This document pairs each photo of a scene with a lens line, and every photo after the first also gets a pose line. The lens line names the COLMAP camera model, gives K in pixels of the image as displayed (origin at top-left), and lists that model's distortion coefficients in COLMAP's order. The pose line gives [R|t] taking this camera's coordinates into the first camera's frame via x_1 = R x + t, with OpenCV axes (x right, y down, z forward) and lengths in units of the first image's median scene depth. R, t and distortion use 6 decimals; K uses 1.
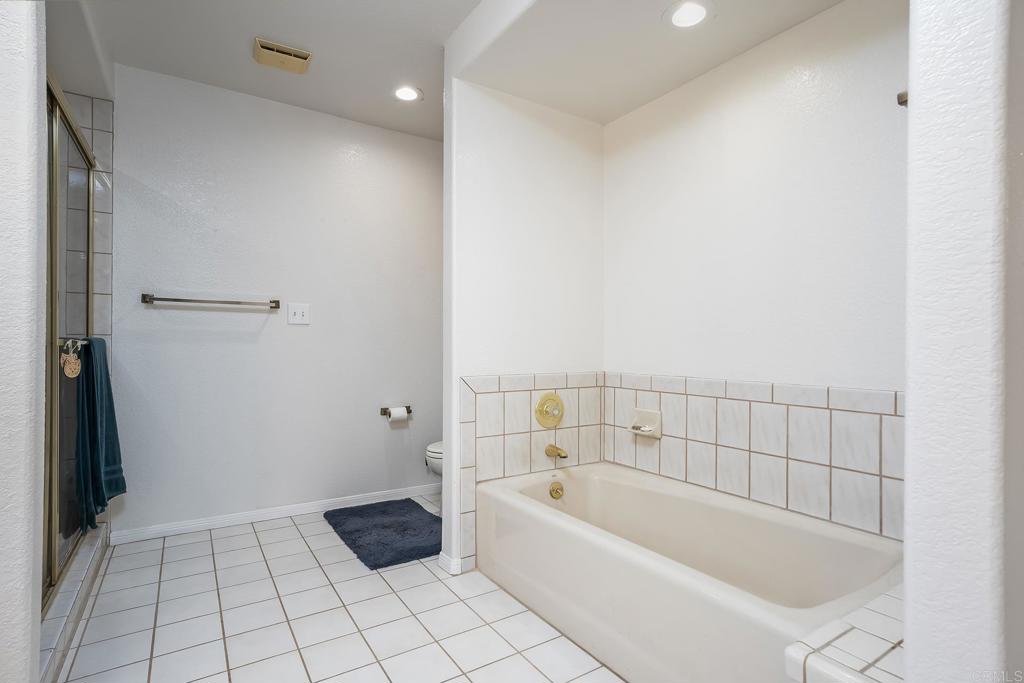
lens RADIAL K [[519.1, 0, 510.1], [0, 519.1, 345.2], [0, 0, 1]] dist [0.014258, 0.000776]
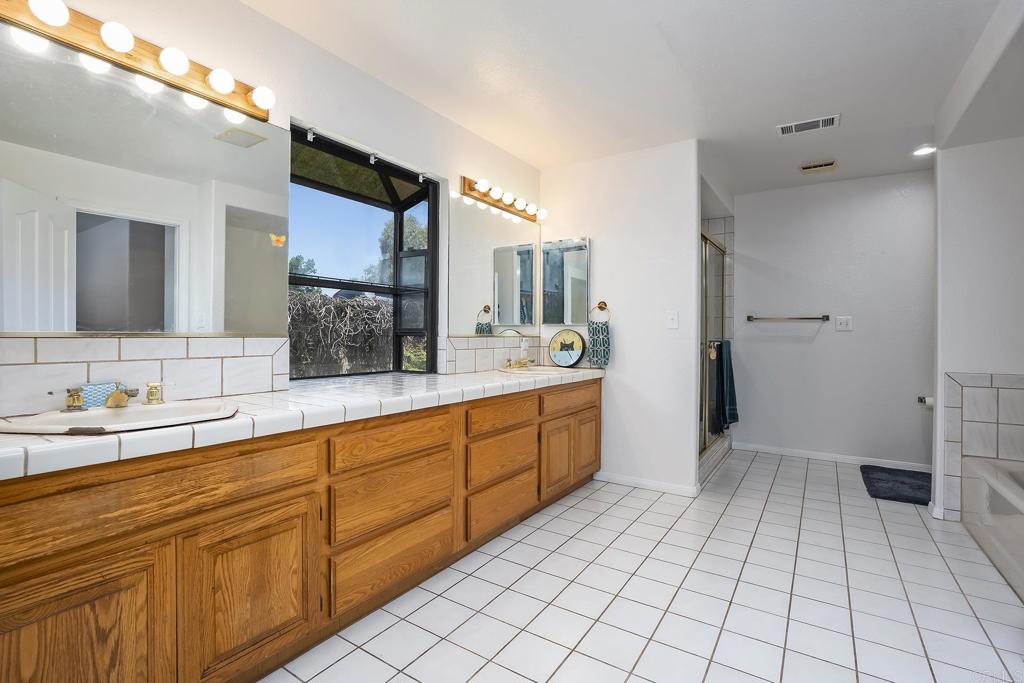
lens RADIAL K [[469.1, 0, 513.1], [0, 469.1, 336.9], [0, 0, 1]] dist [-0.034860, 0.003833]
pose [[0.416719, 0.003297, -0.909030, 0.475384], [-0.004891, 0.999987, 0.001385, -0.024813], [0.909022, 0.003869, 0.416729, -0.463677]]
